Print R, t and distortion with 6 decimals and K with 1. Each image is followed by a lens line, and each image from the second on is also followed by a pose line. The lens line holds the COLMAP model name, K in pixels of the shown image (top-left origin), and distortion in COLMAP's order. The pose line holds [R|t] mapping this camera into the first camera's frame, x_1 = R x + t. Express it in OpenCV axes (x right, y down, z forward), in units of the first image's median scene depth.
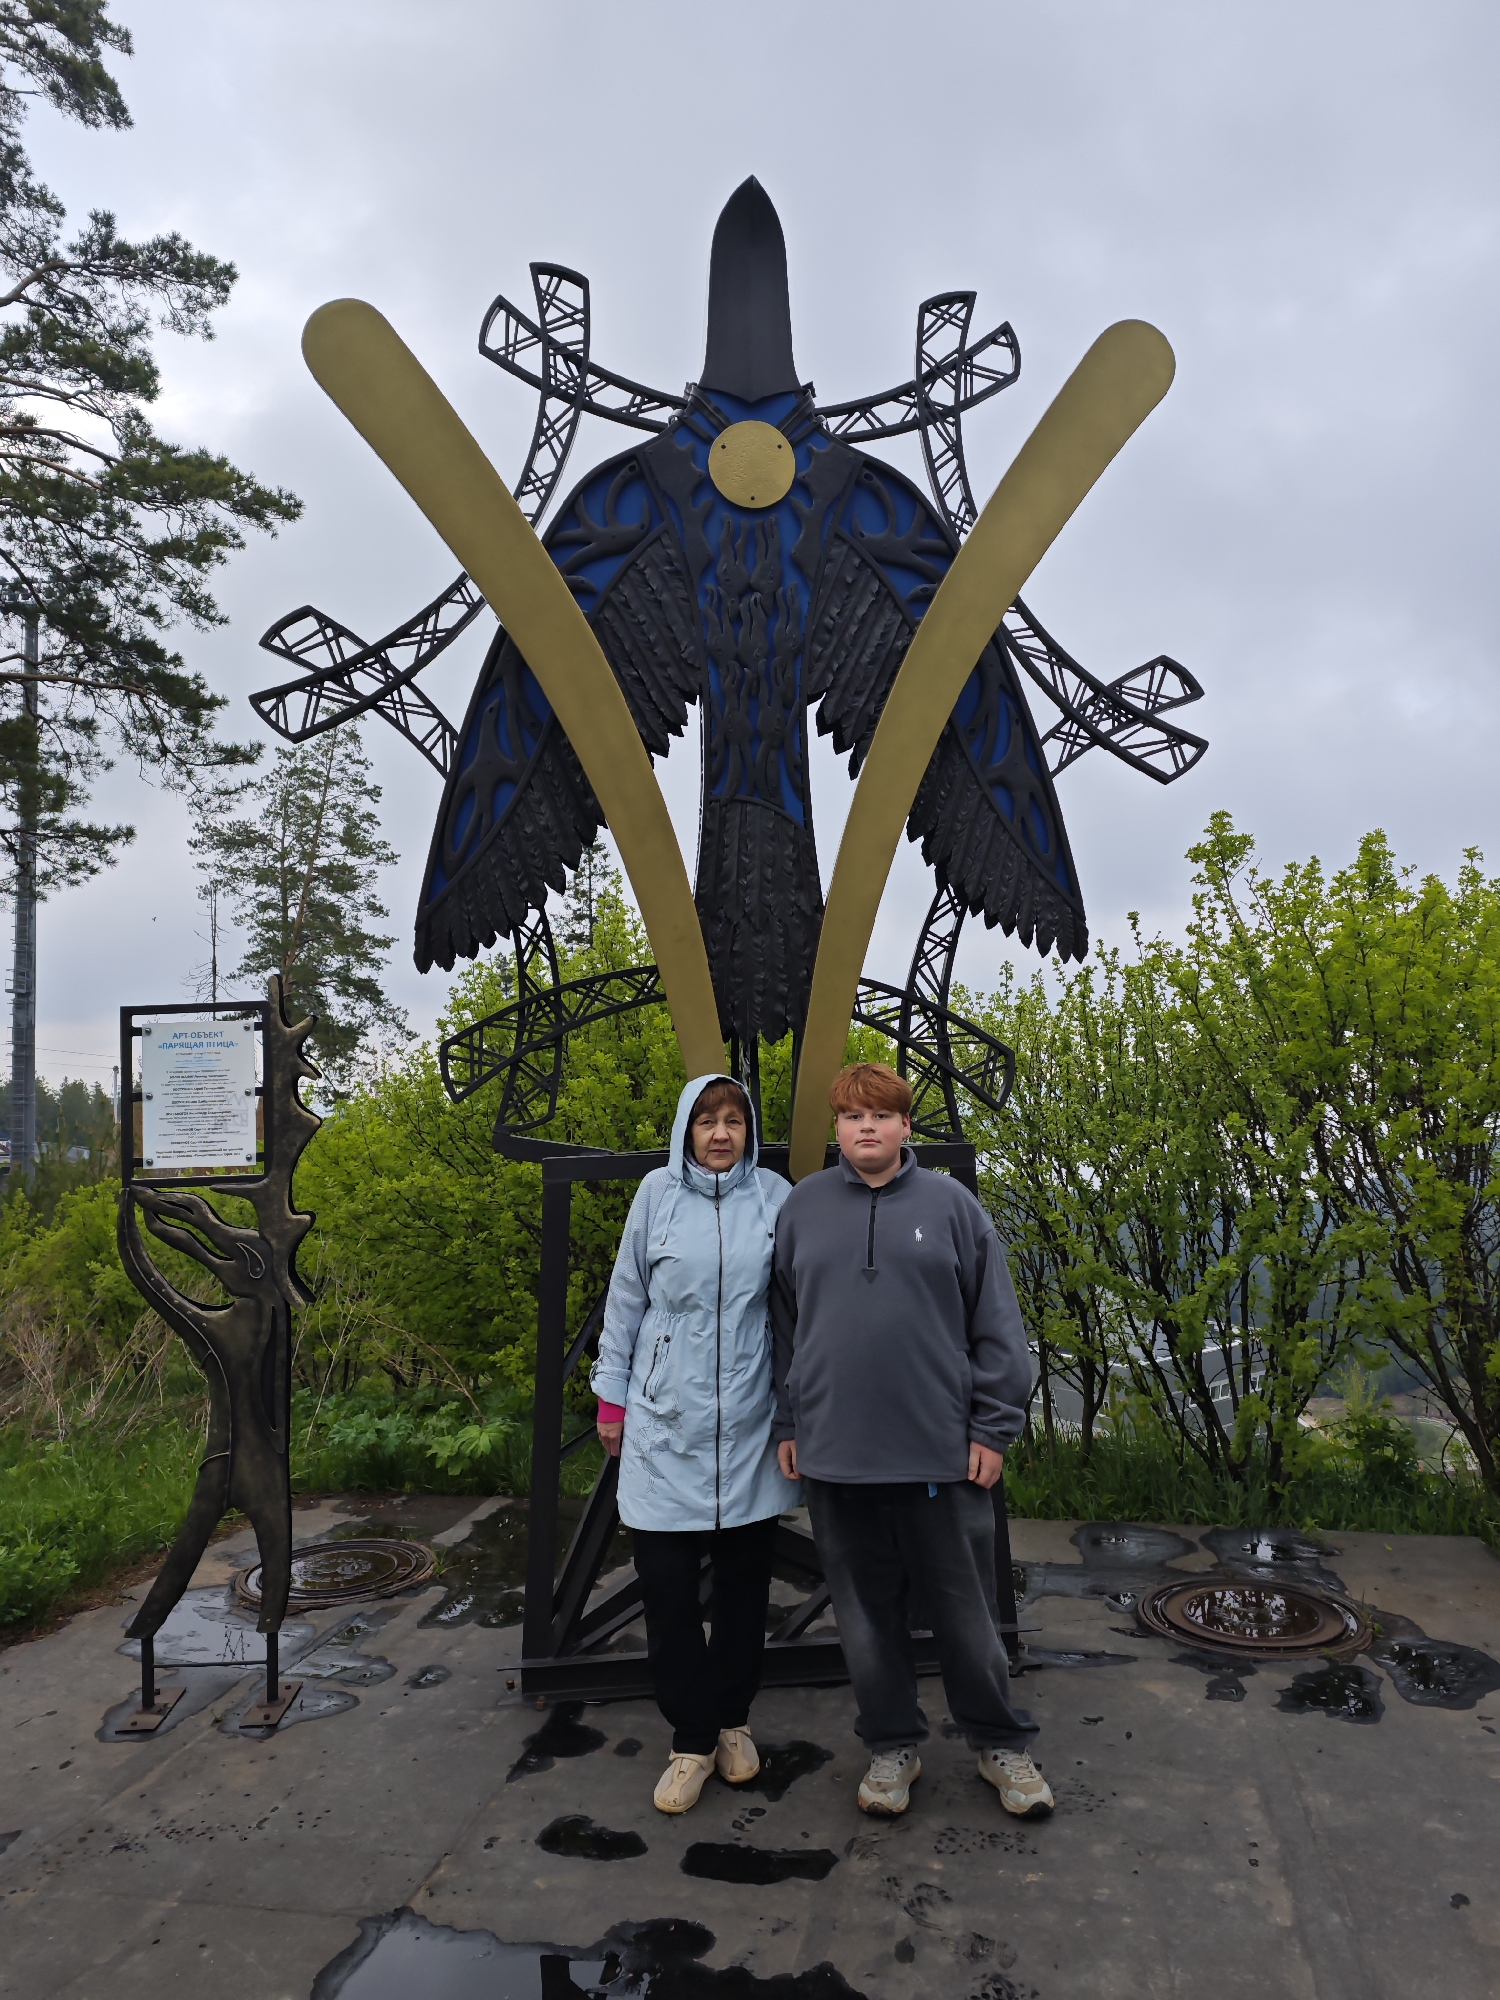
lens RADIAL K [[1357.3, 0, 777.0], [0, 1357.3, 988.0], [0, 0, 1]] dist [0.050287, -0.083336]
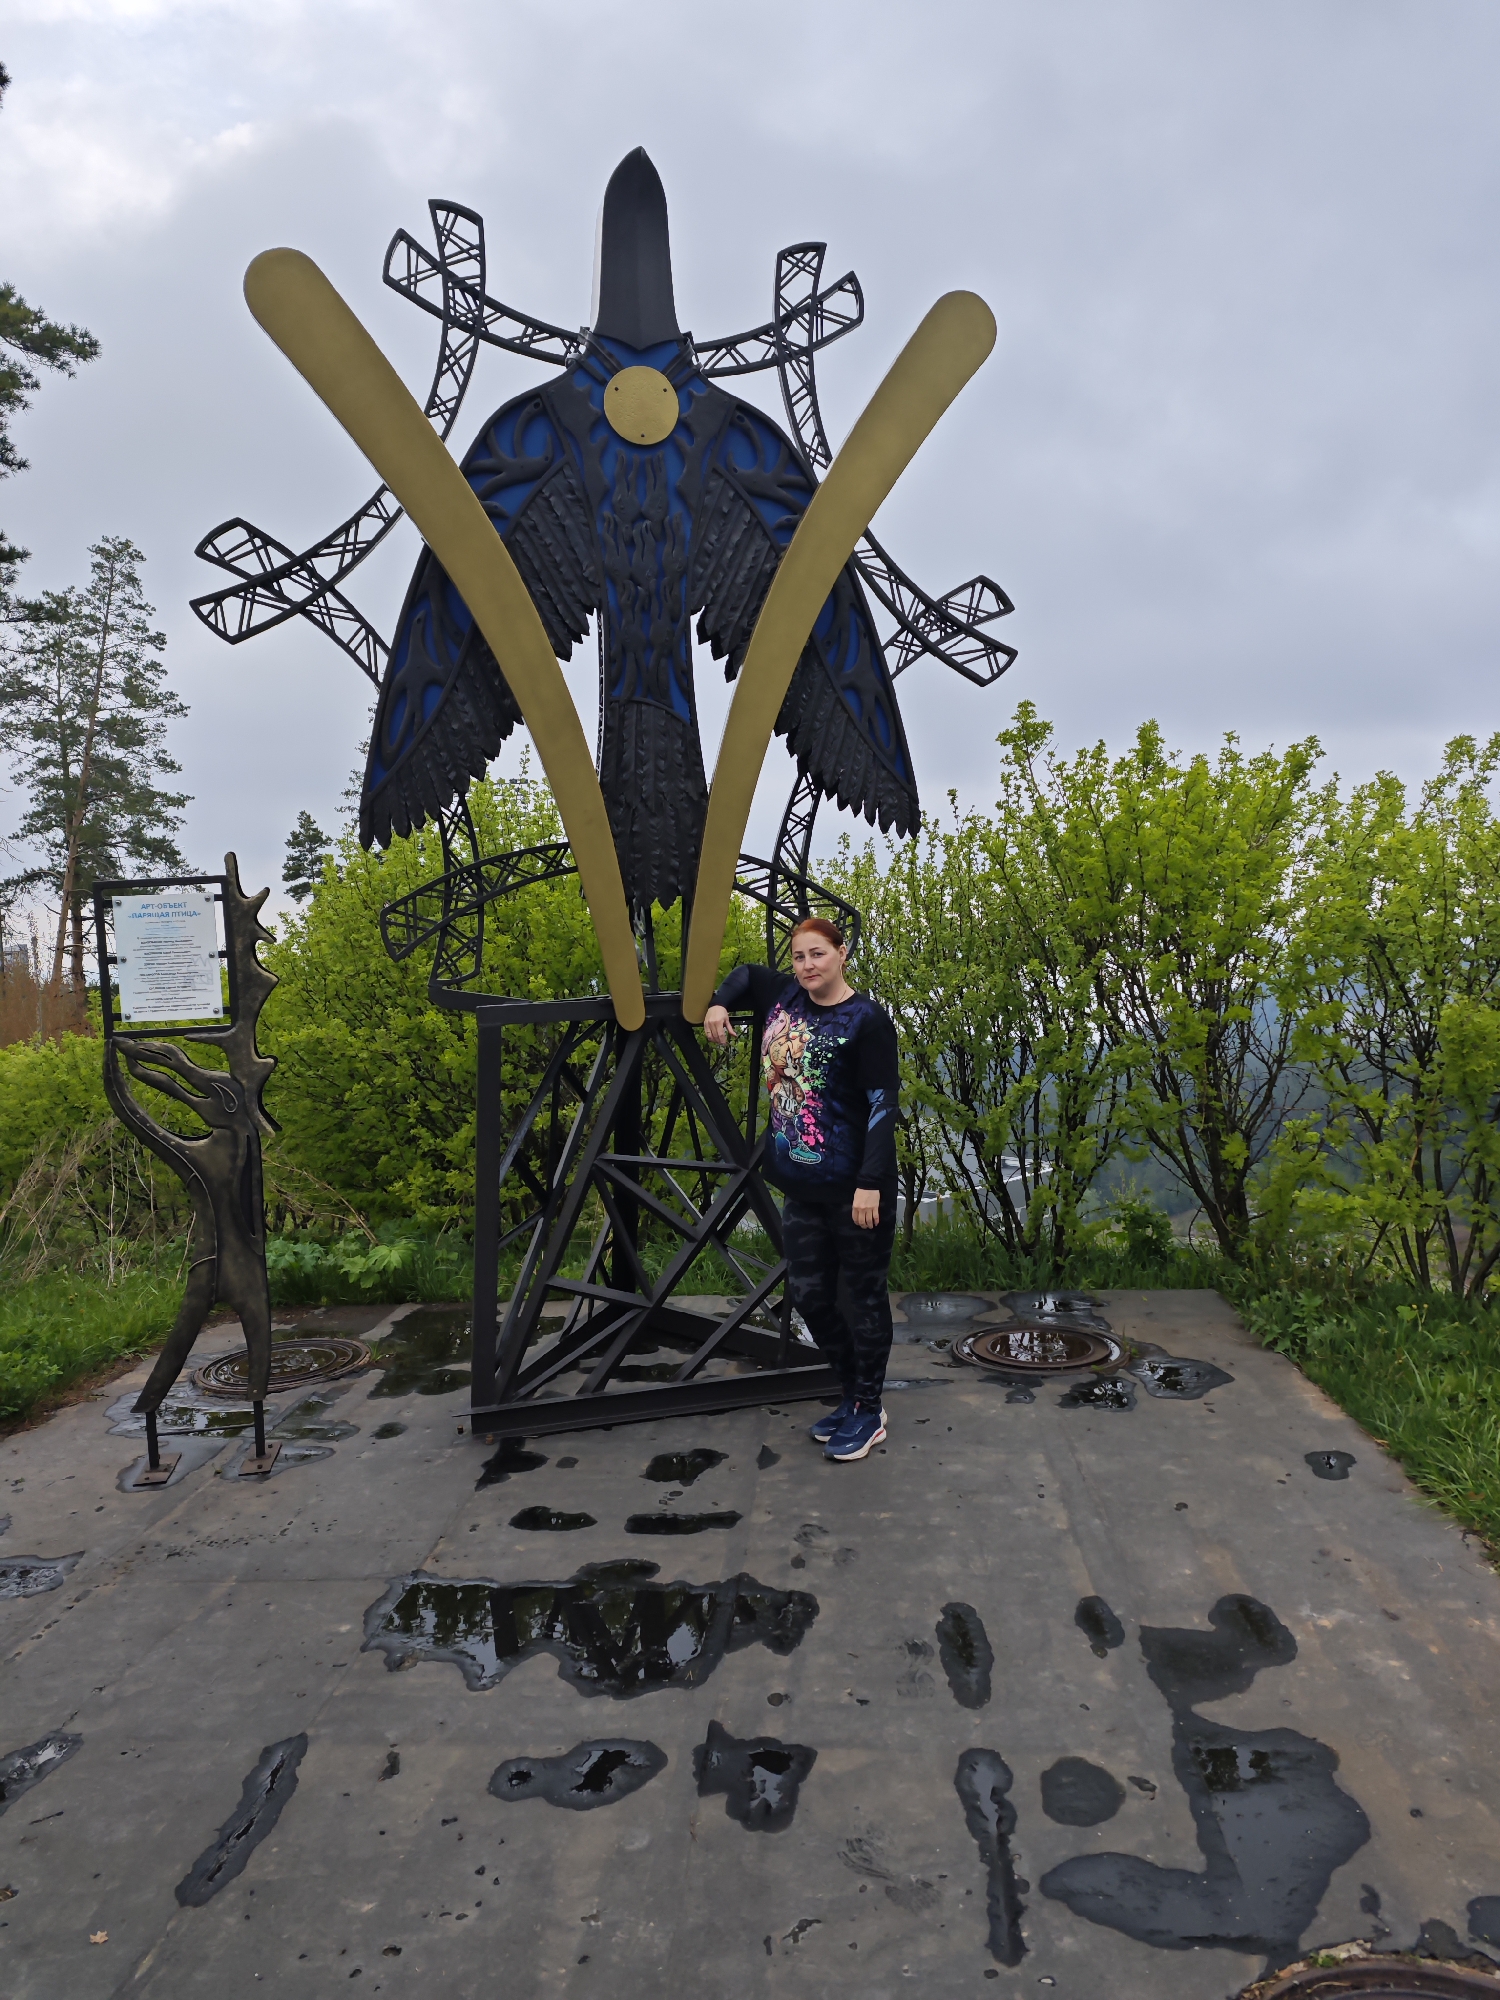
lens RADIAL K [[1360.2, 0, 774.2], [0, 1360.2, 1005.3], [0, 0, 1]] dist [0.043188, -0.087508]
pose [[0.990203, -0.022478, 0.137813, -0.071014], [0.006044, 0.992933, 0.118523, -0.014499], [-0.139504, -0.116529, 0.983341, -0.194239]]
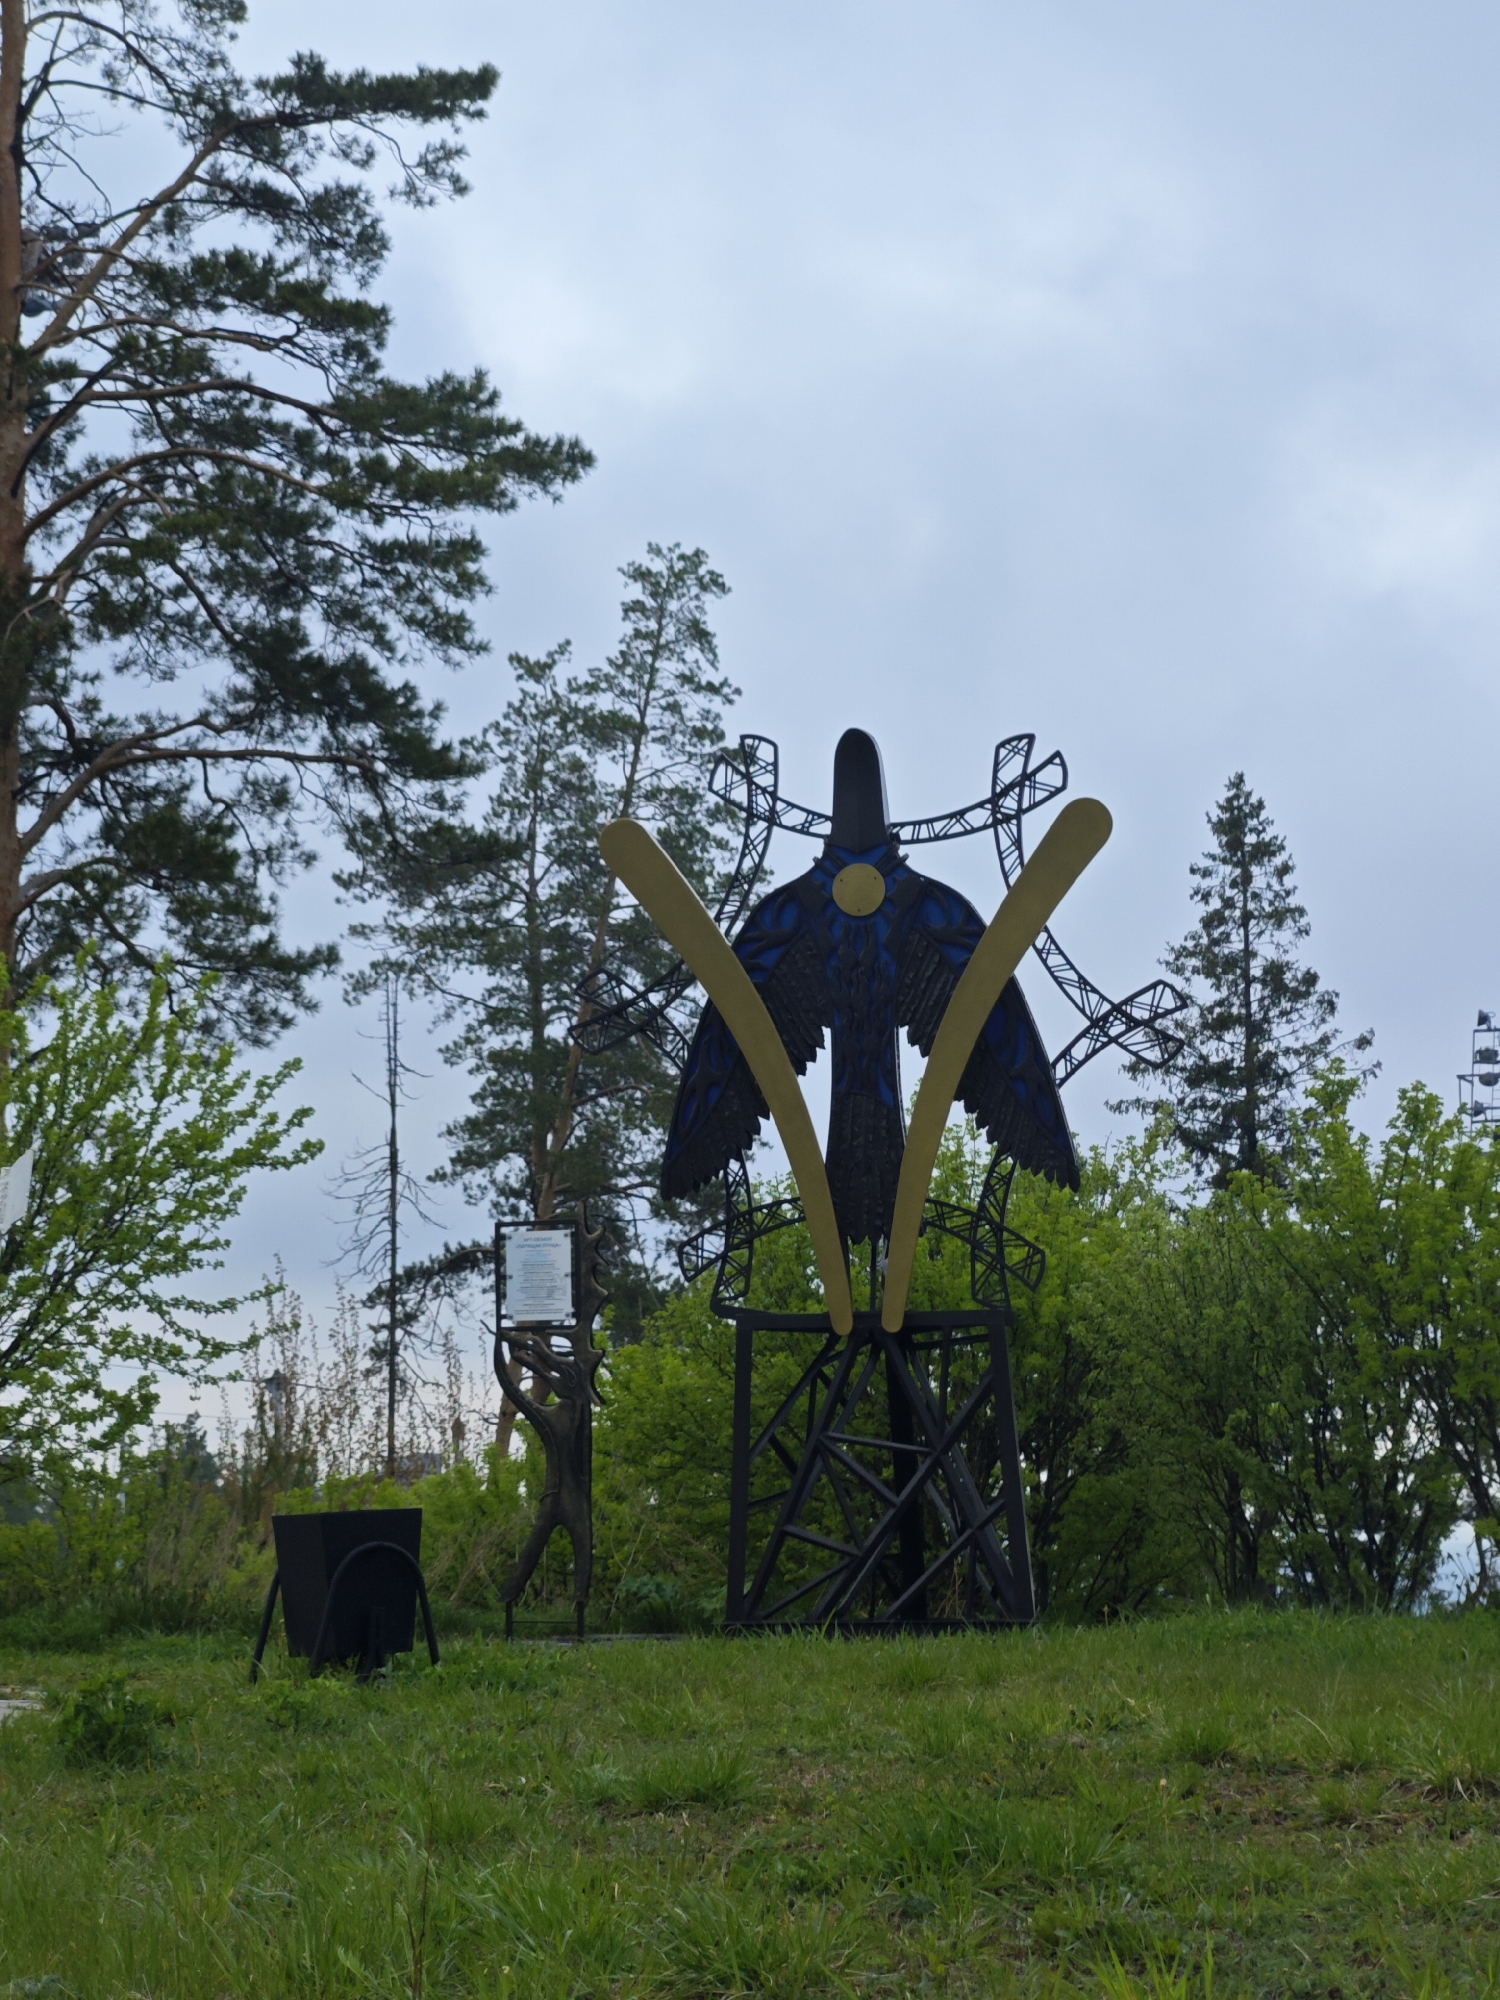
lens RADIAL K [[4409.9, 0, 750.0], [0, 4409.9, 1000.0], [0, 0, 1]] dist [-0.630588, 0.022629]
pose [[0.957172, -0.012925, -0.289230, 1.255950], [0.000216, 0.999035, -0.043930, -0.017479], [0.289519, 0.041986, 0.956251, -3.708816]]
